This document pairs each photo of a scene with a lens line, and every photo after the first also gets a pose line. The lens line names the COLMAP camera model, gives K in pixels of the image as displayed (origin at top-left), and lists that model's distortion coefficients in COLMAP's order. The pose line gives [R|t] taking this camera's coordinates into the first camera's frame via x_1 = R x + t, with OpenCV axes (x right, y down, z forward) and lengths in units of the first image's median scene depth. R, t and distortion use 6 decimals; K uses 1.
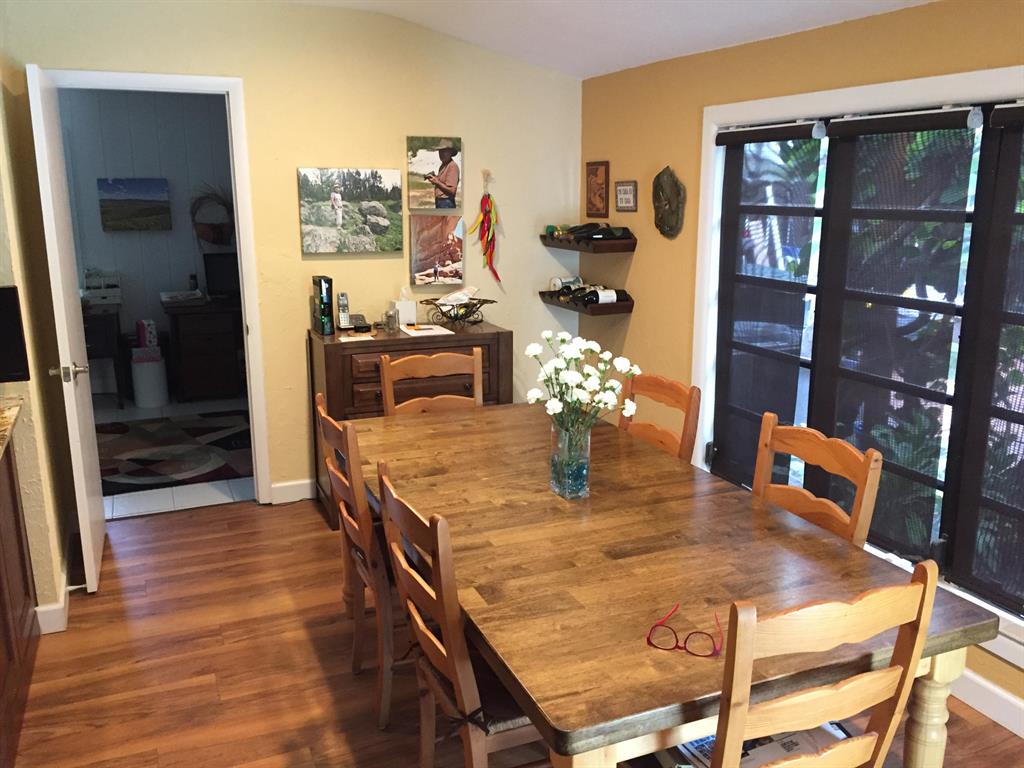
lens RADIAL K [[874.5, 0, 512.0], [0, 874.5, 384.0], [0, 0, 1]] dist [0.040294, -0.006723]
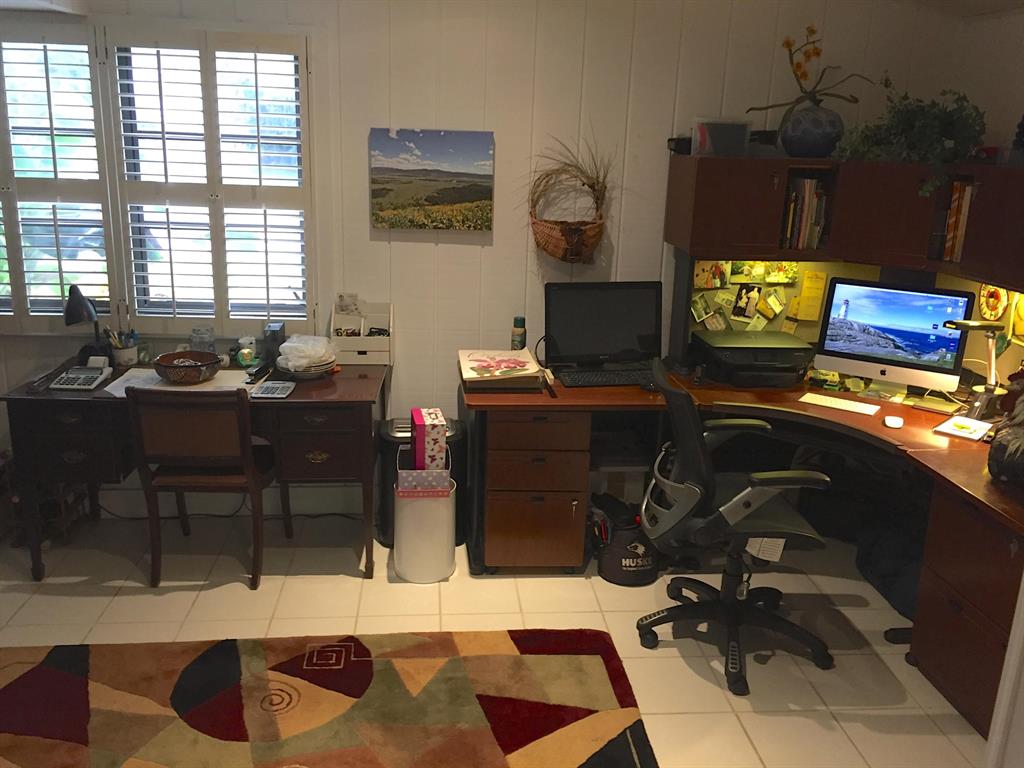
lens RADIAL K [[874.5, 0, 512.0], [0, 874.5, 384.0], [0, 0, 1]] dist [0.040294, -0.006723]
pose [[0.953041, 0.112772, -0.281060, -0.226772], [-0.103644, 0.993495, 0.047182, -0.115020], [0.284553, -0.015836, 0.958530, 0.522391]]
